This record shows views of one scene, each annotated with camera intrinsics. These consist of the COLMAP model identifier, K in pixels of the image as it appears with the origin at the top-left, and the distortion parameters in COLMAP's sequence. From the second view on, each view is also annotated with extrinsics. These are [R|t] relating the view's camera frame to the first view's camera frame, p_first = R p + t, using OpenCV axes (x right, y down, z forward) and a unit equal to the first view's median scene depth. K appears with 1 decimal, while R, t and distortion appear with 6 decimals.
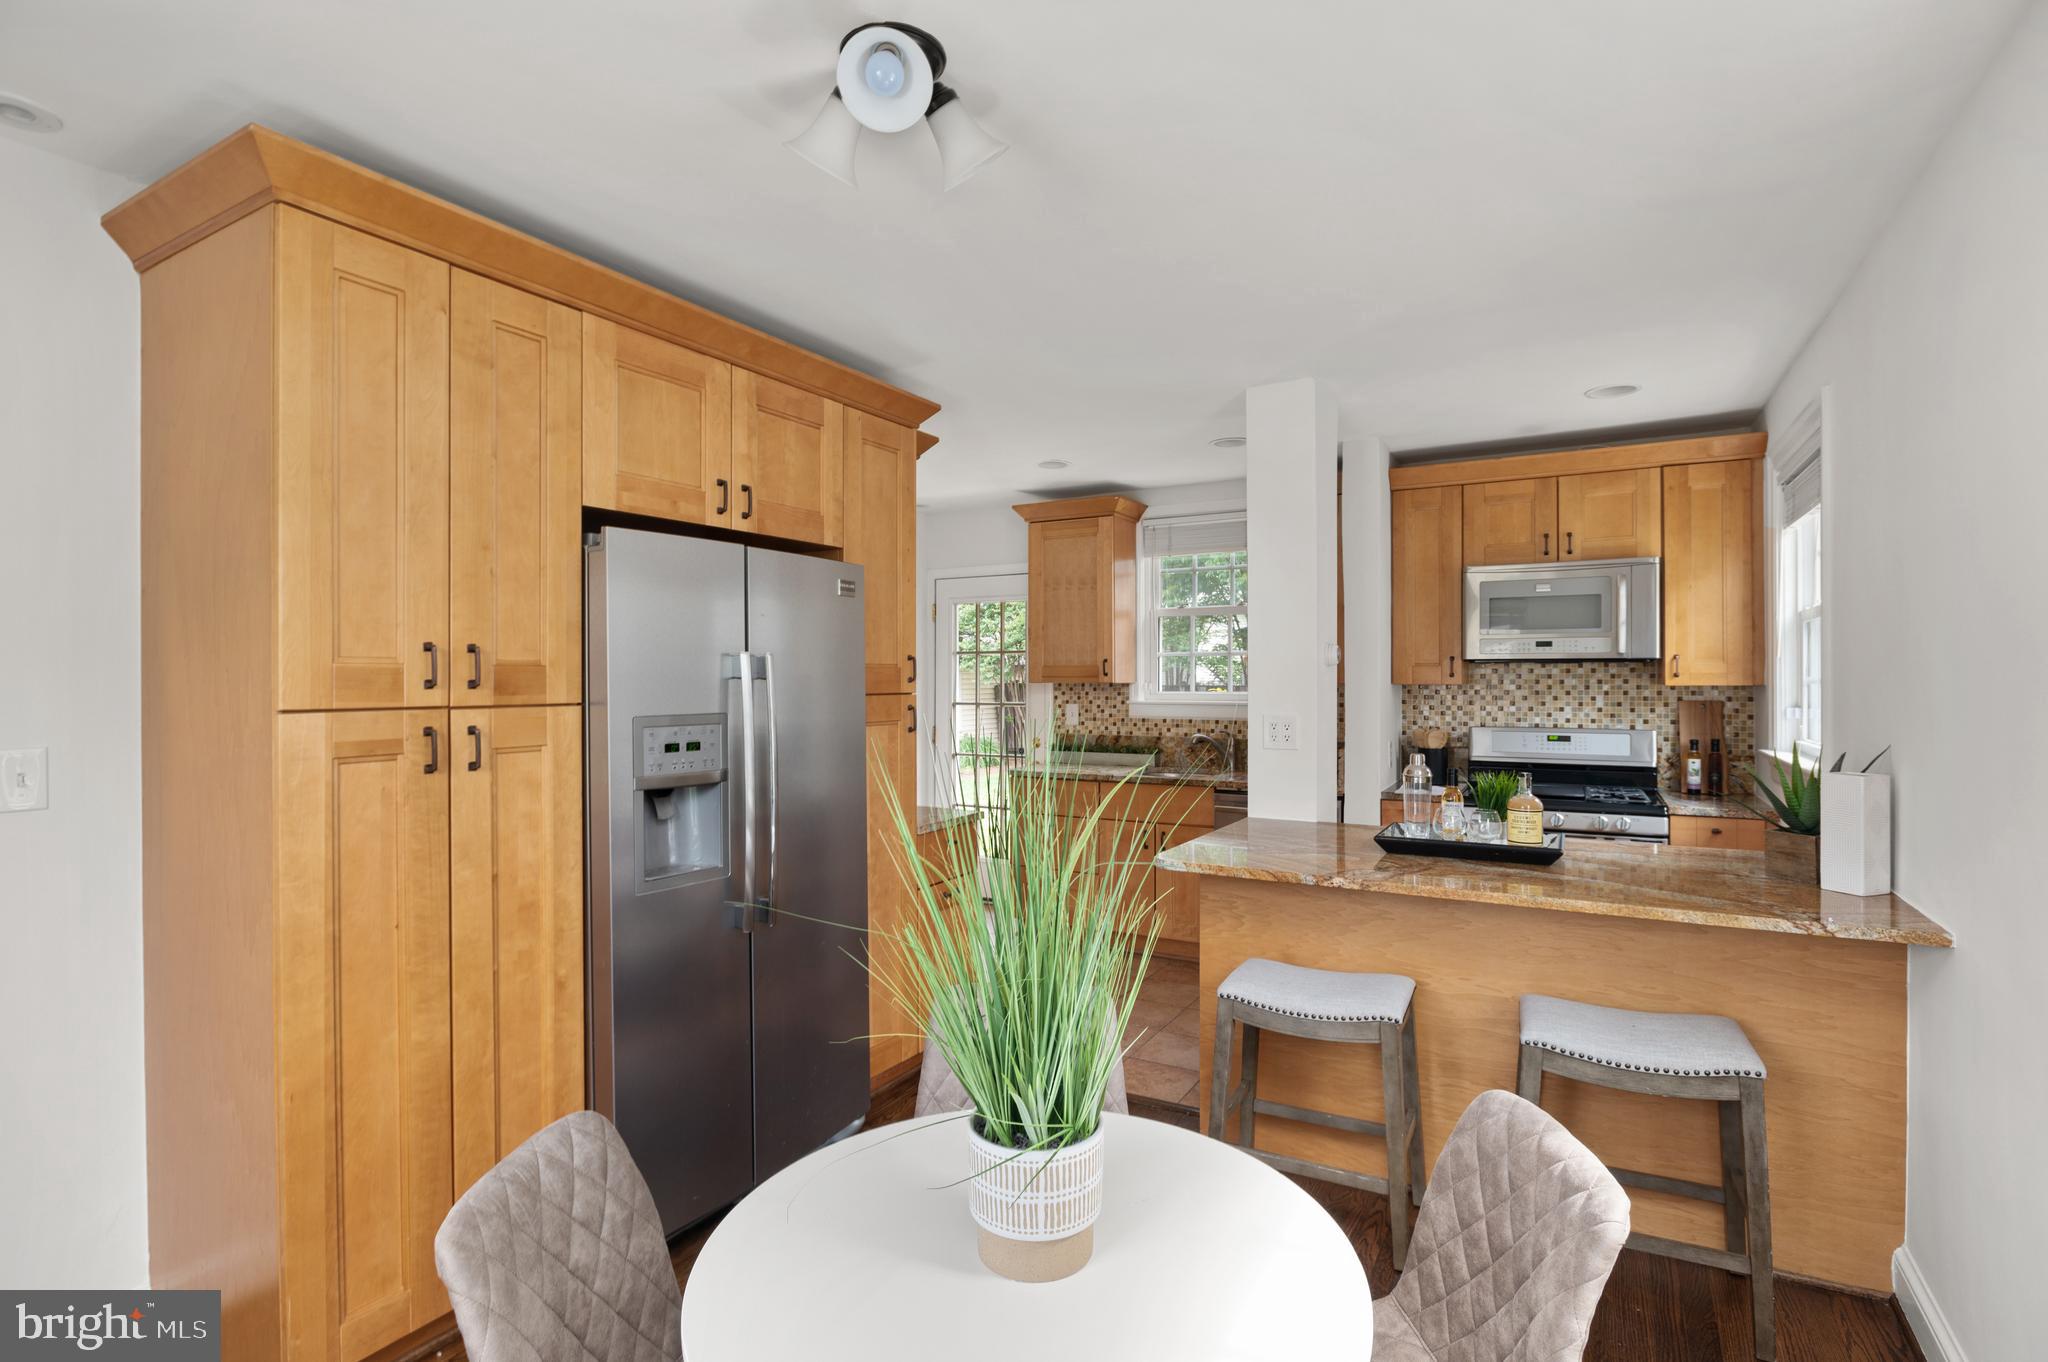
lens RADIAL K [[979.5, 0, 1024.1], [0, 979.5, 679.0], [0, 0, 1]] dist [-0.010580, 0.000622]
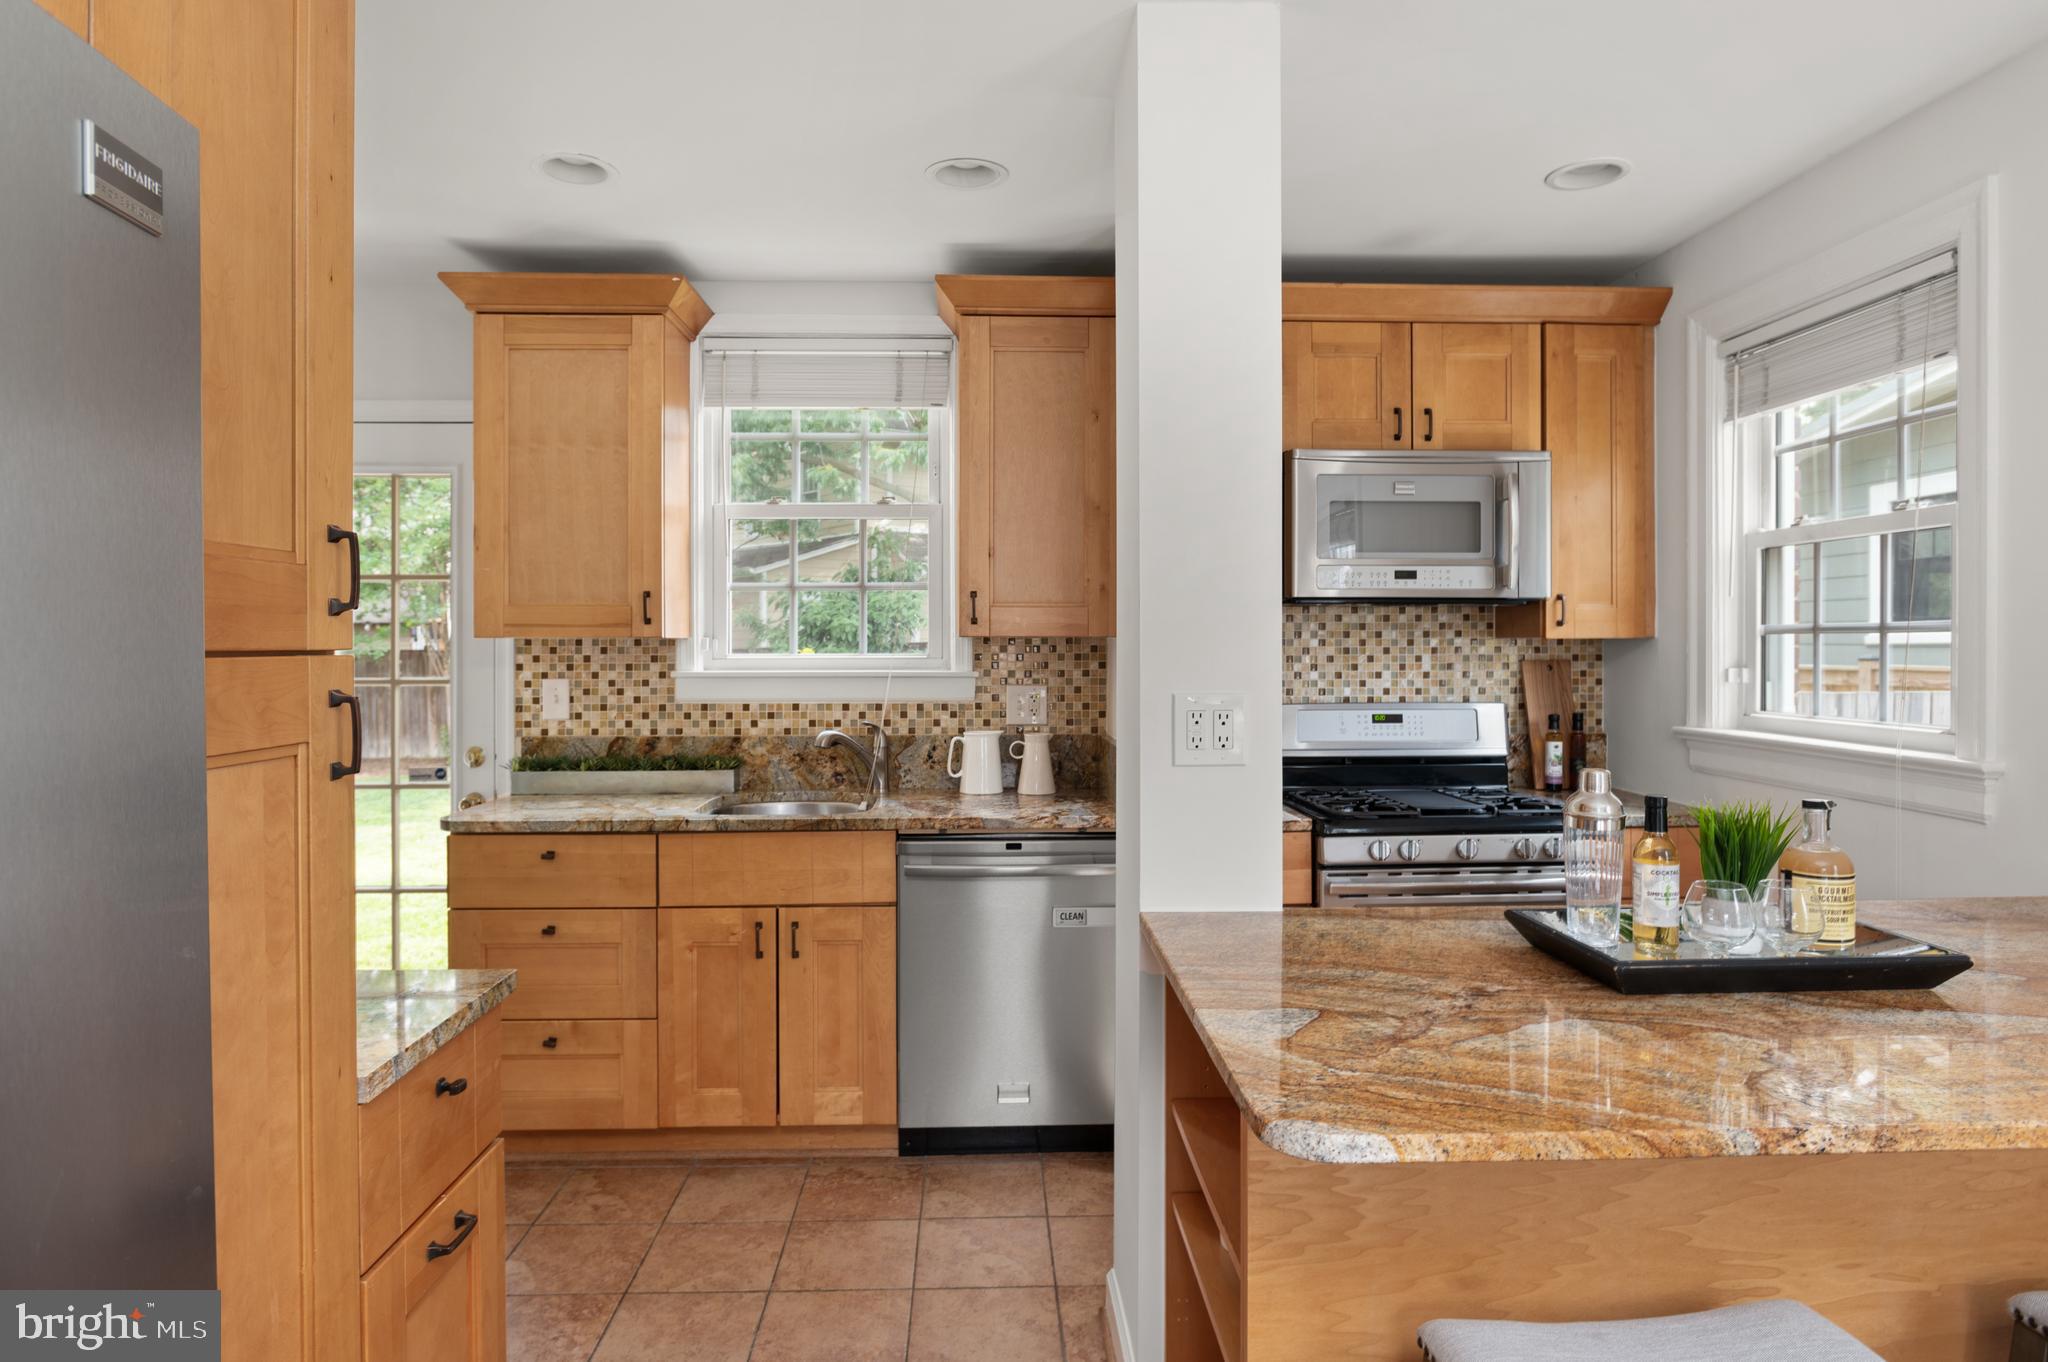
lens RADIAL K [[1186.4, 0, 1018.5], [0, 1186.4, 632.5], [0, 0, 1]] dist [-0.003259, 0.000126]
pose [[0.846007, 0.004418, 0.533154, -0.101111], [0.001175, 0.999948, -0.010151, 0.009612], [-0.533171, 0.009215, 0.845957, 0.439153]]
